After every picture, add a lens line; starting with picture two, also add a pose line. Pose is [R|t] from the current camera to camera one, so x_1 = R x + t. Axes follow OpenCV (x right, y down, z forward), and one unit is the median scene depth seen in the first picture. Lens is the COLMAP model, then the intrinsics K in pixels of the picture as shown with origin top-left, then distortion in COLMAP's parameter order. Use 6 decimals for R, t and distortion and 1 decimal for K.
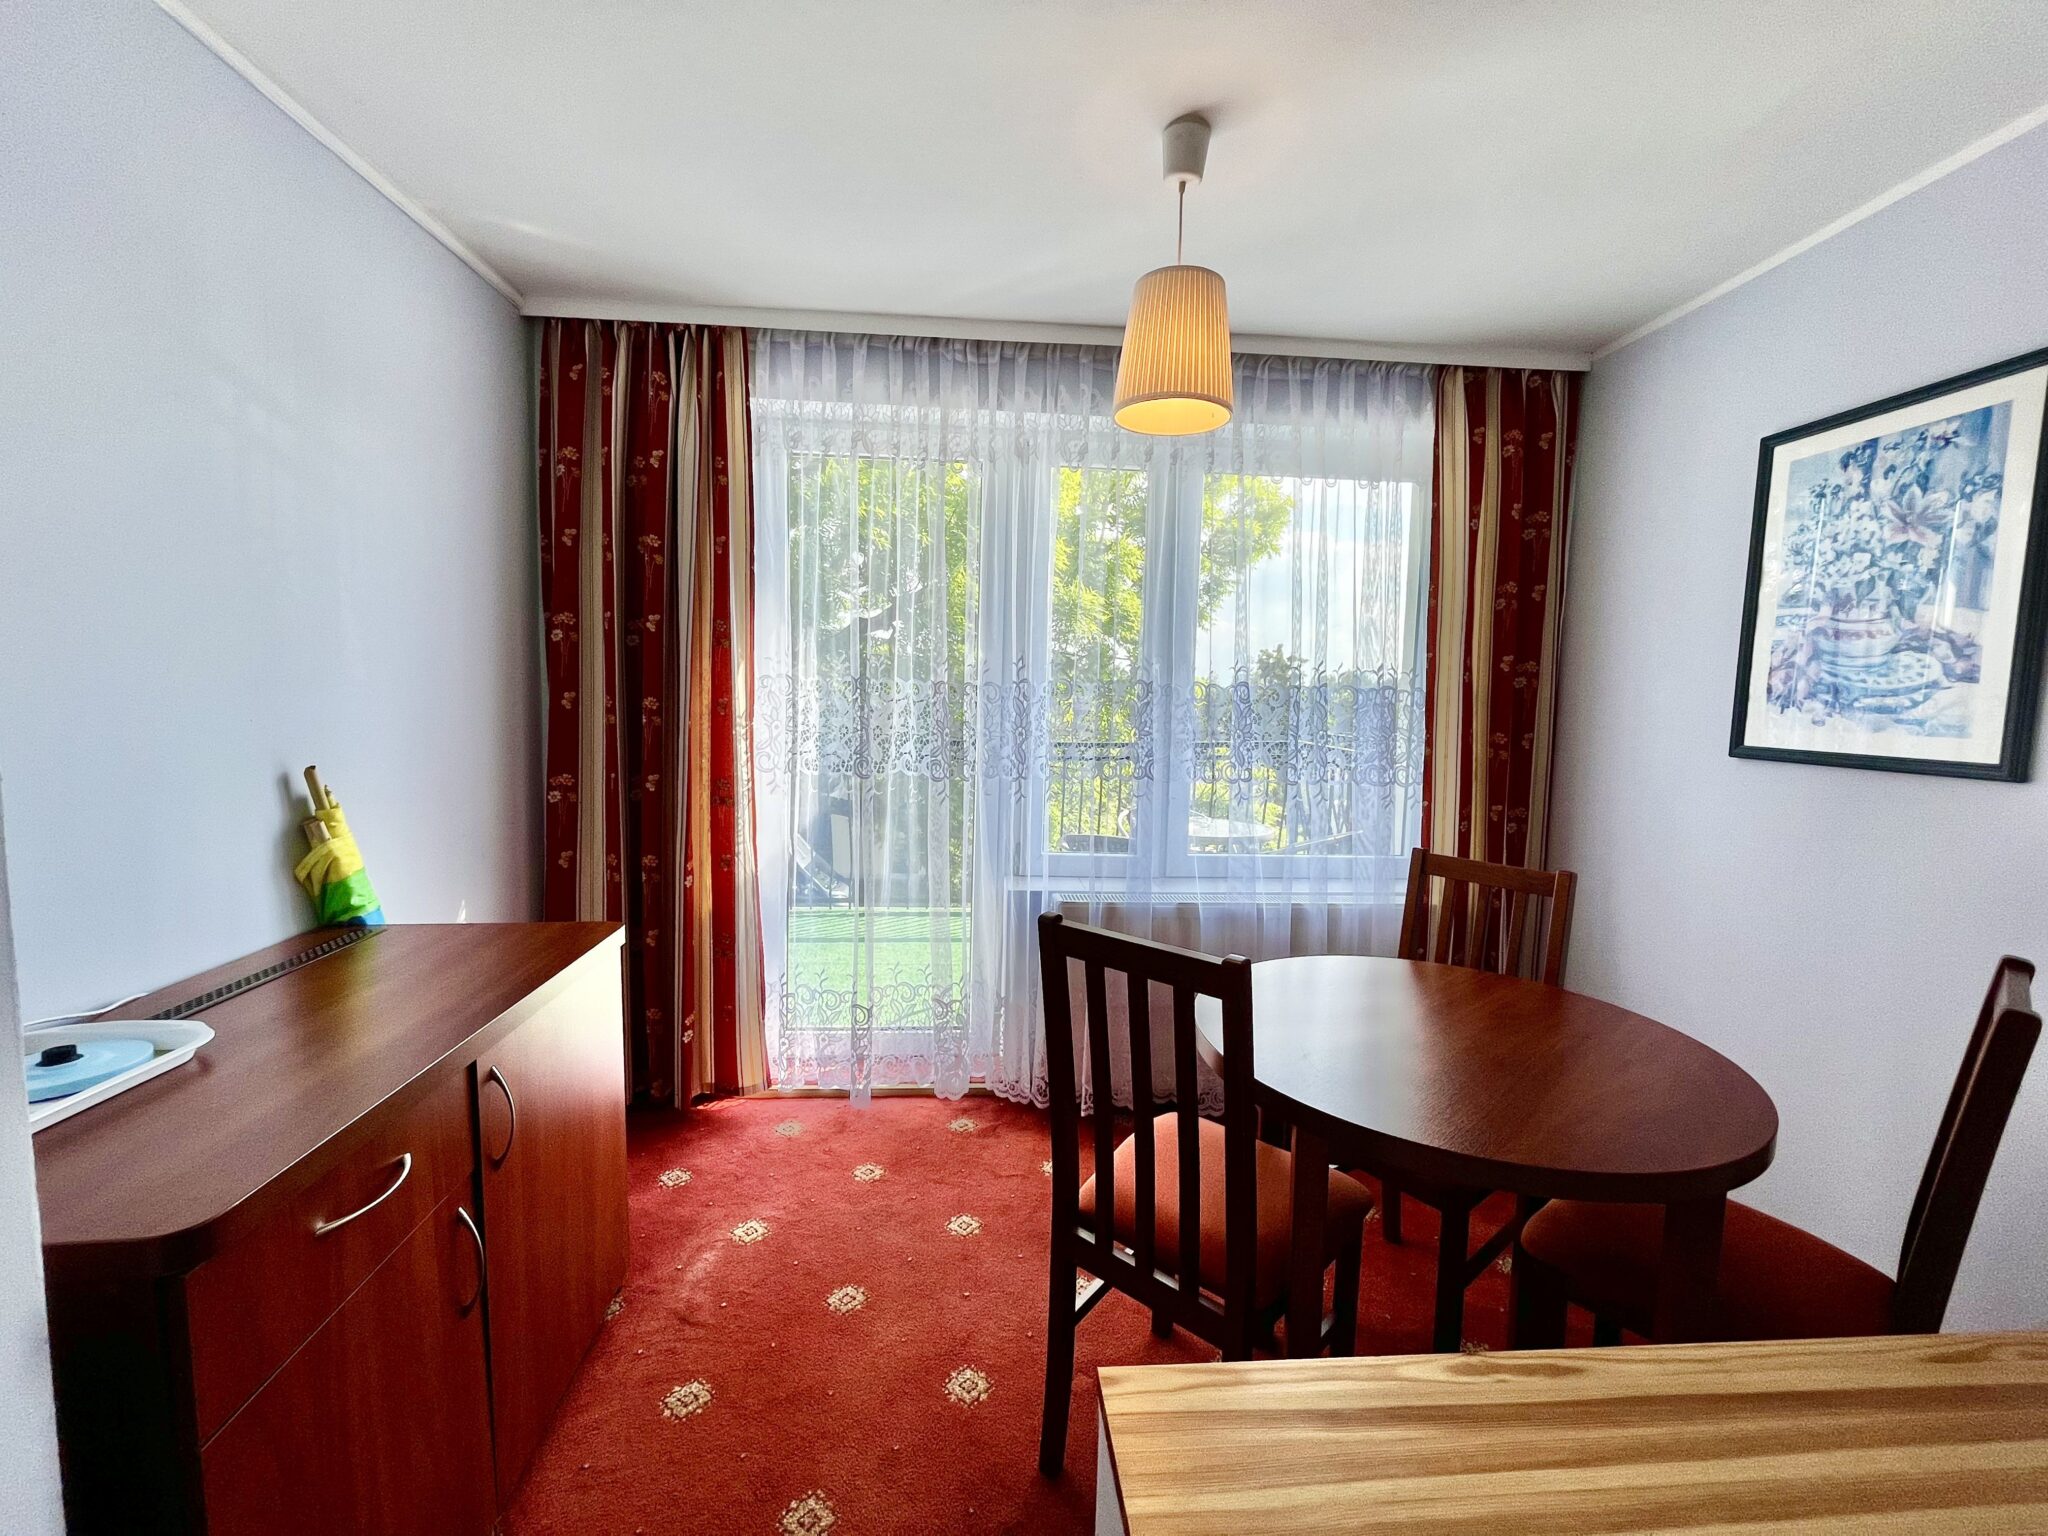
lens RADIAL K [[824.2, 0, 1024.0], [0, 824.2, 768.0], [0, 0, 1]] dist [-0.007187, 0.000060]
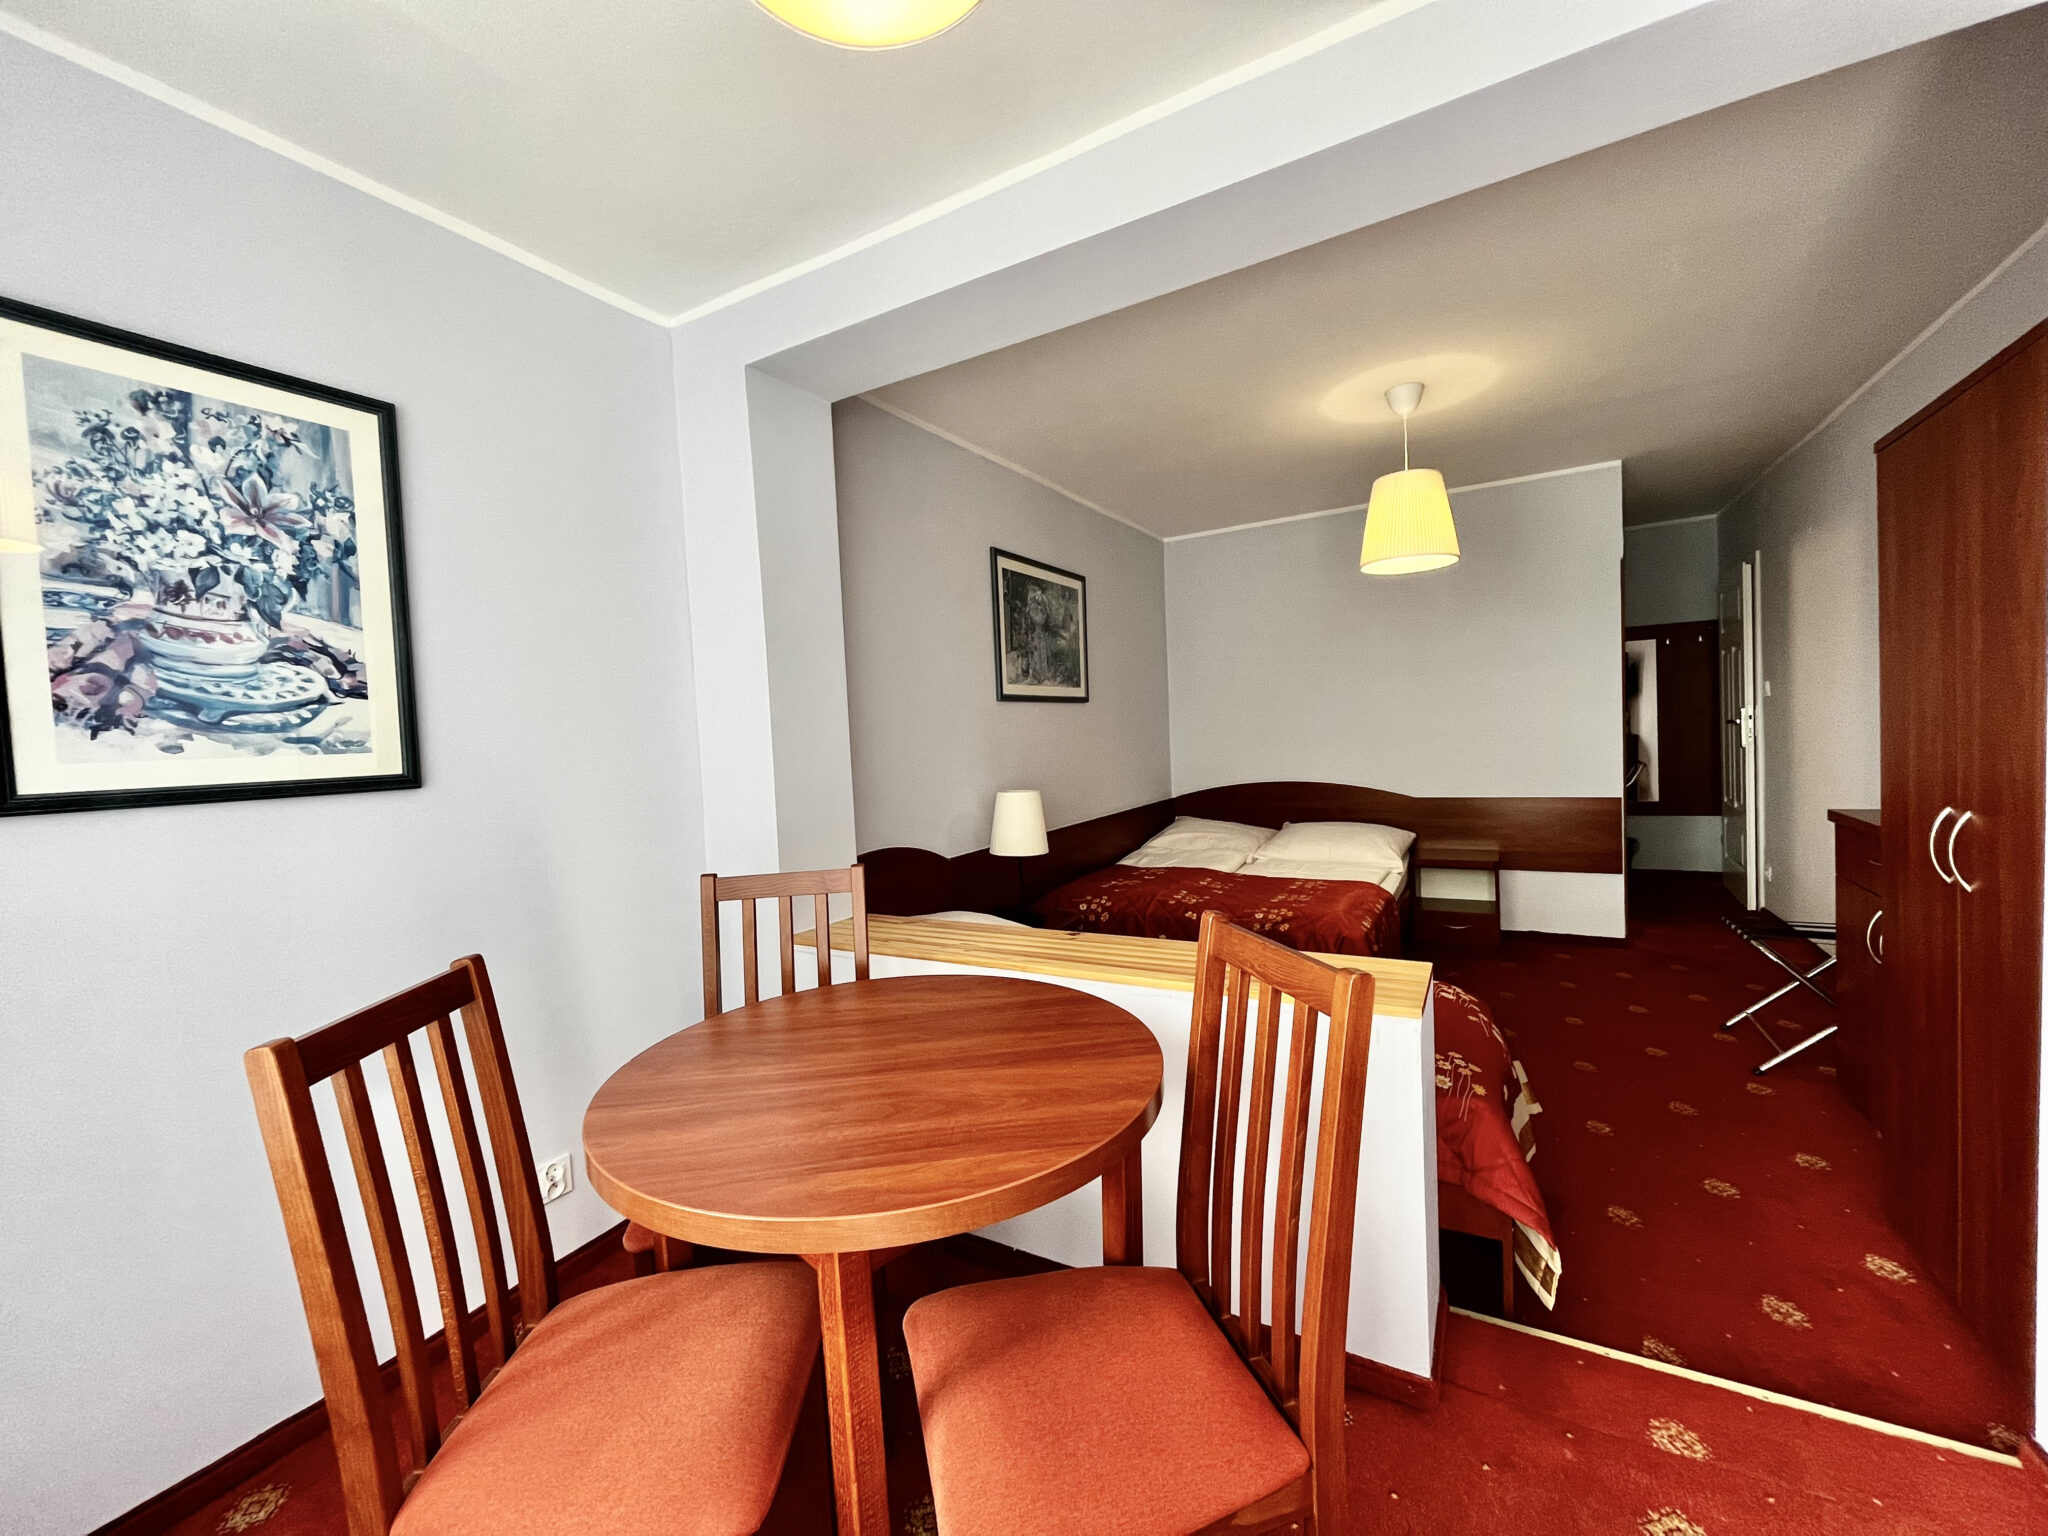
lens RADIAL K [[824.2, 0, 1024.0], [0, 824.2, 768.0], [0, 0, 1]] dist [-0.007187, 0.000060]
pose [[-0.825402, -0.008371, 0.564484, -0.095812], [0.078002, 0.988609, 0.128718, -0.078500], [-0.559131, 0.150275, -0.815346, 1.263644]]
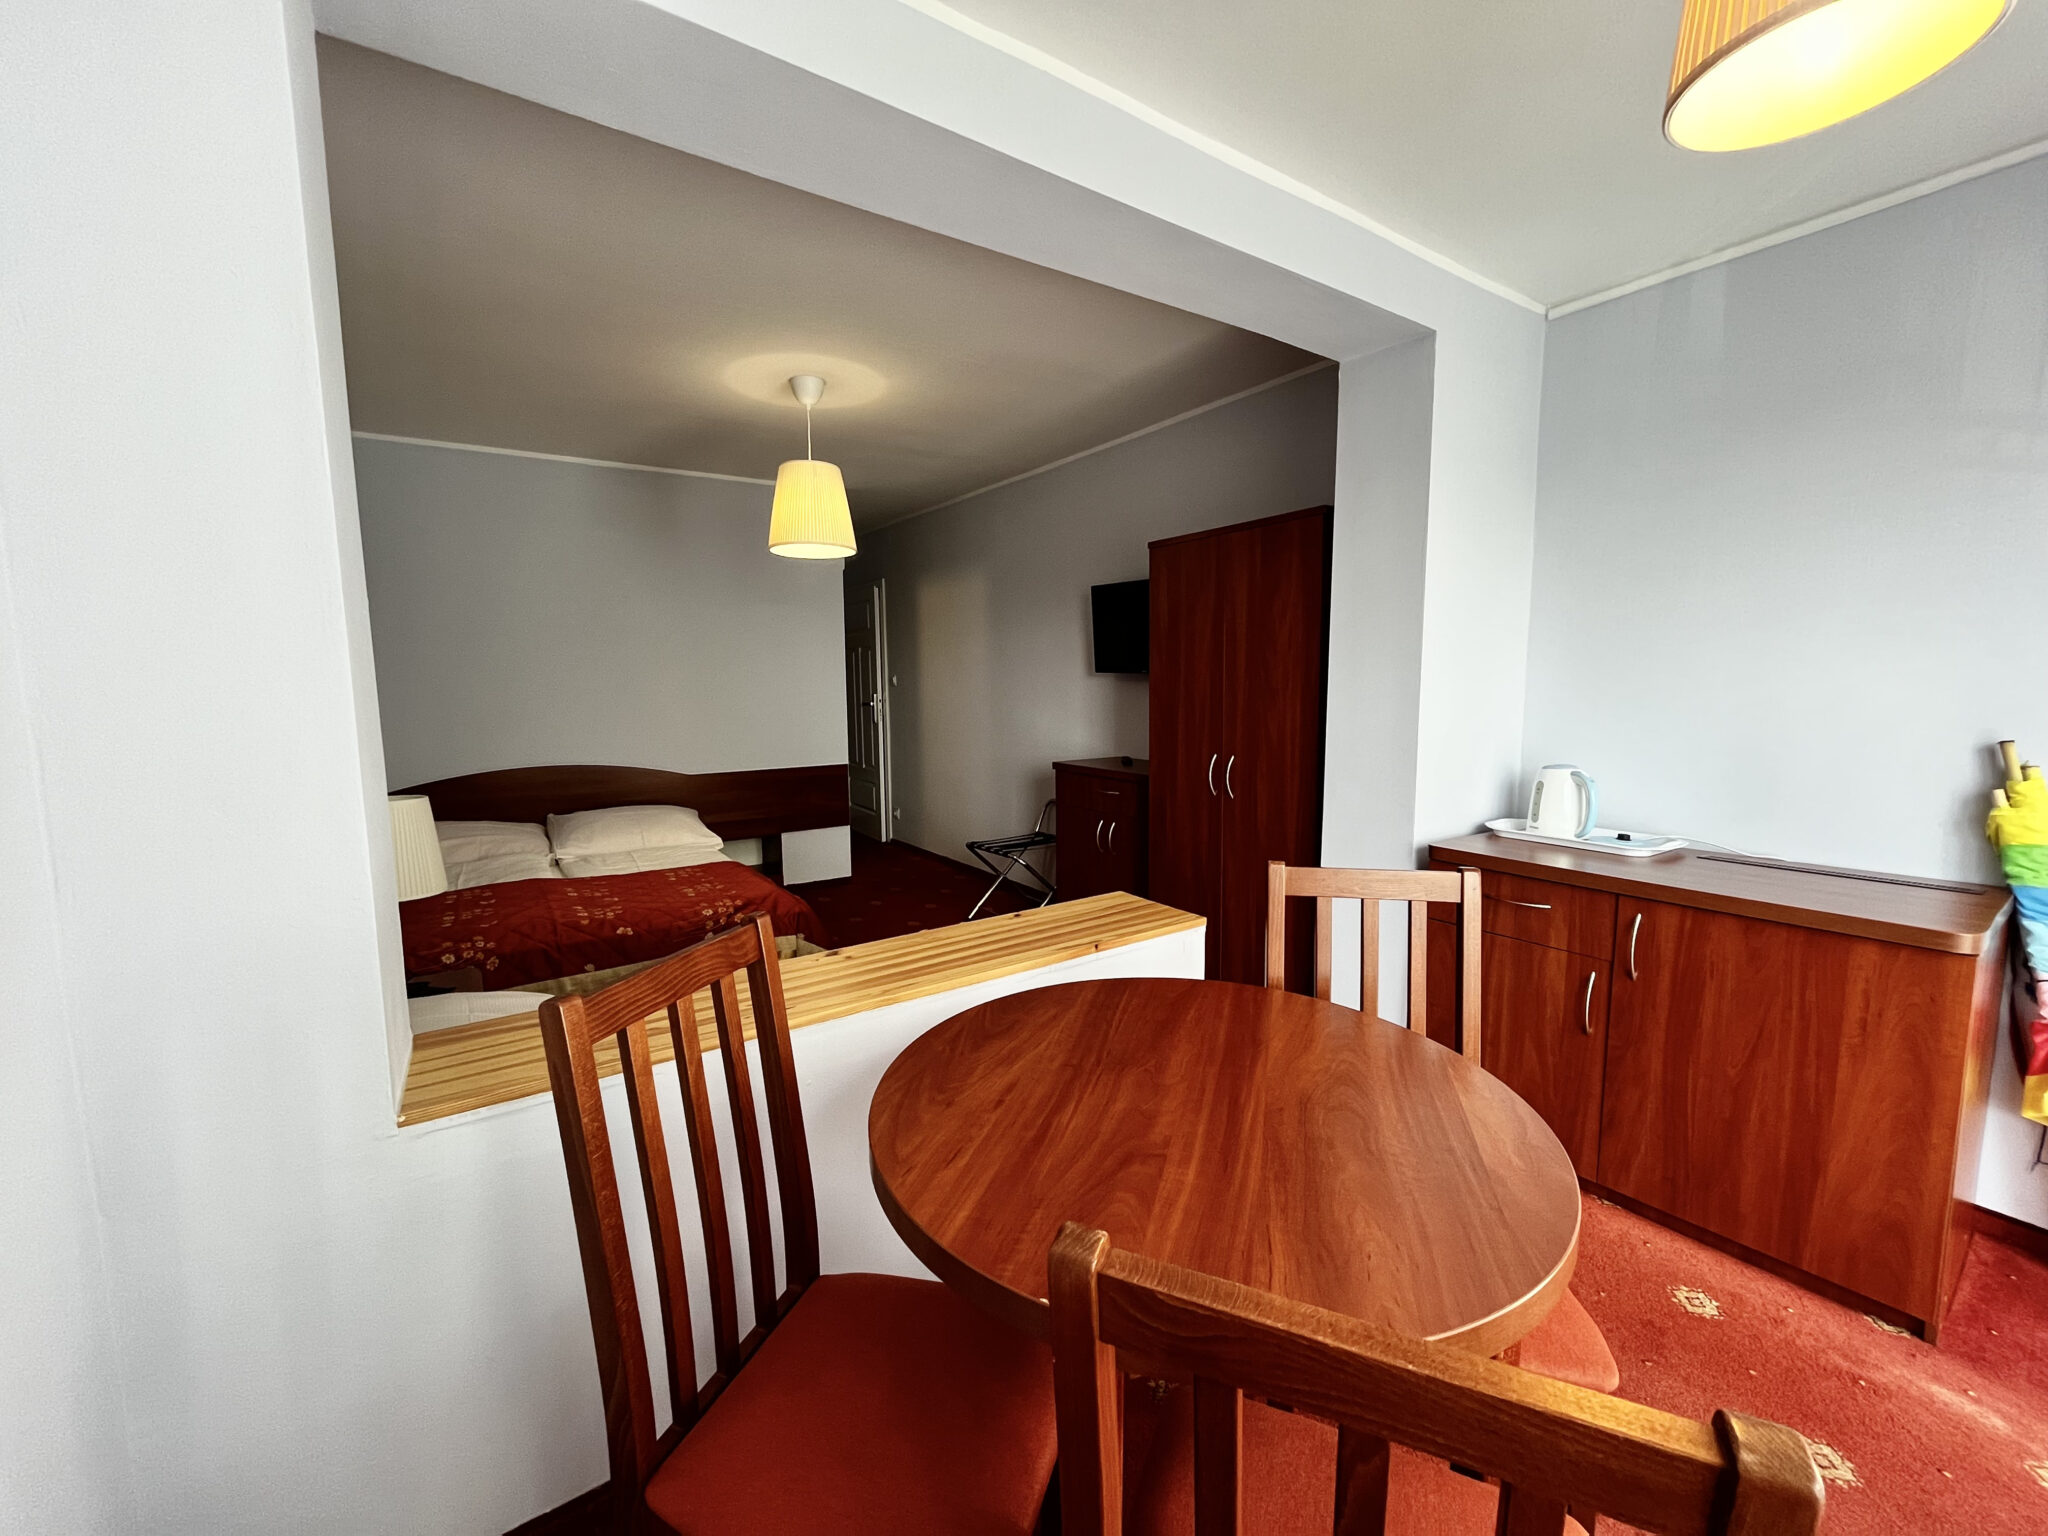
lens RADIAL K [[824.2, 0, 1024.0], [0, 824.2, 768.0], [0, 0, 1]] dist [-0.007187, 0.000060]
pose [[-0.866878, 0.041897, -0.496757, 0.800248], [-0.051928, 0.983453, 0.173564, -0.084212], [0.495809, 0.176255, -0.850357, 1.199864]]
